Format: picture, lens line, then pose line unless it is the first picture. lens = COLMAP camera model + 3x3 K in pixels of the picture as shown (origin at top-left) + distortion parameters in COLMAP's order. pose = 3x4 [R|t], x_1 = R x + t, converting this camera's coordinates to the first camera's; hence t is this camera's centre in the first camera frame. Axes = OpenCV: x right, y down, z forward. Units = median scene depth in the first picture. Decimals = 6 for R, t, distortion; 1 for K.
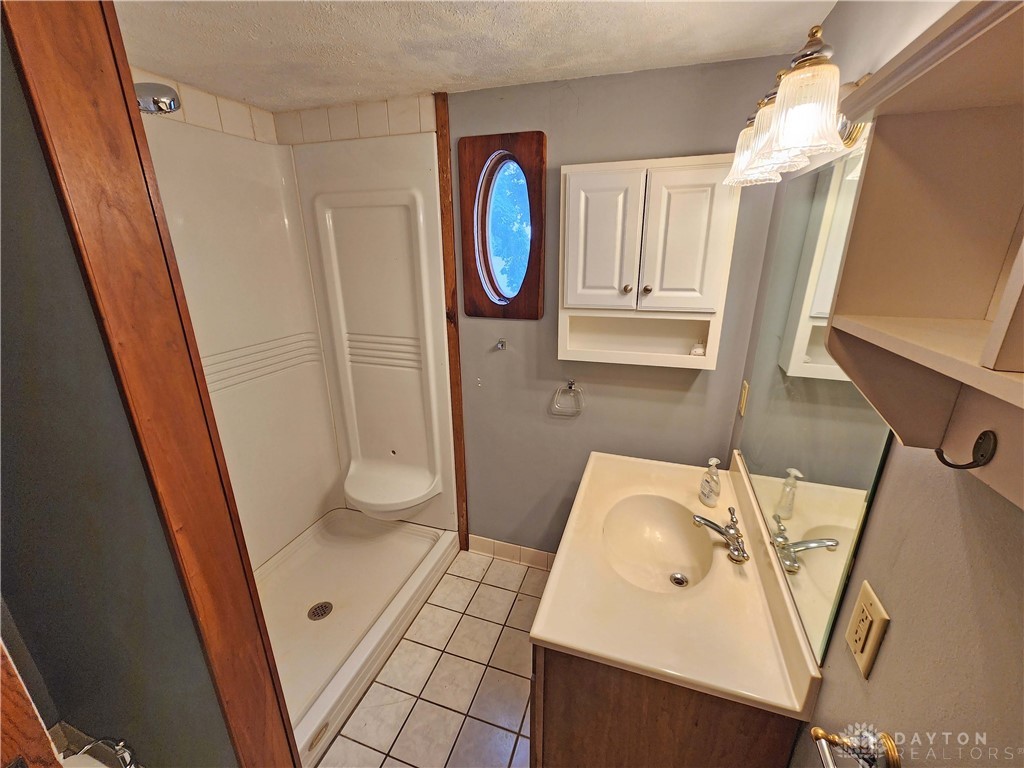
lens RADIAL K [[422.6, 0, 514.1], [0, 422.6, 385.1], [0, 0, 1]] dist [-0.001624, 0.001187]
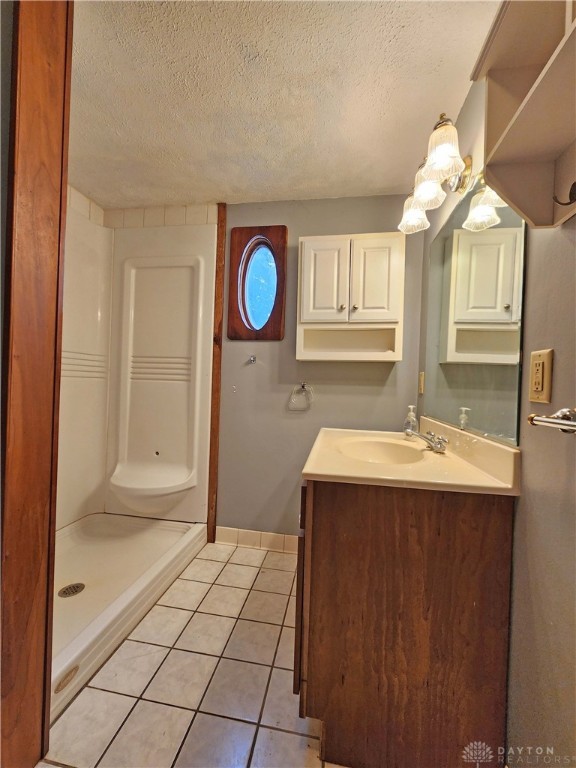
lens RADIAL K [[316.9, 0, 287.1], [0, 316.9, 388.2], [0, 0, 1]] dist [-0.001624, 0.001187]
pose [[0.986632, 0.038572, 0.158332, -0.088952], [0.013136, 0.949598, -0.313194, 0.354214], [-0.162433, 0.311088, 0.936397, 0.035359]]
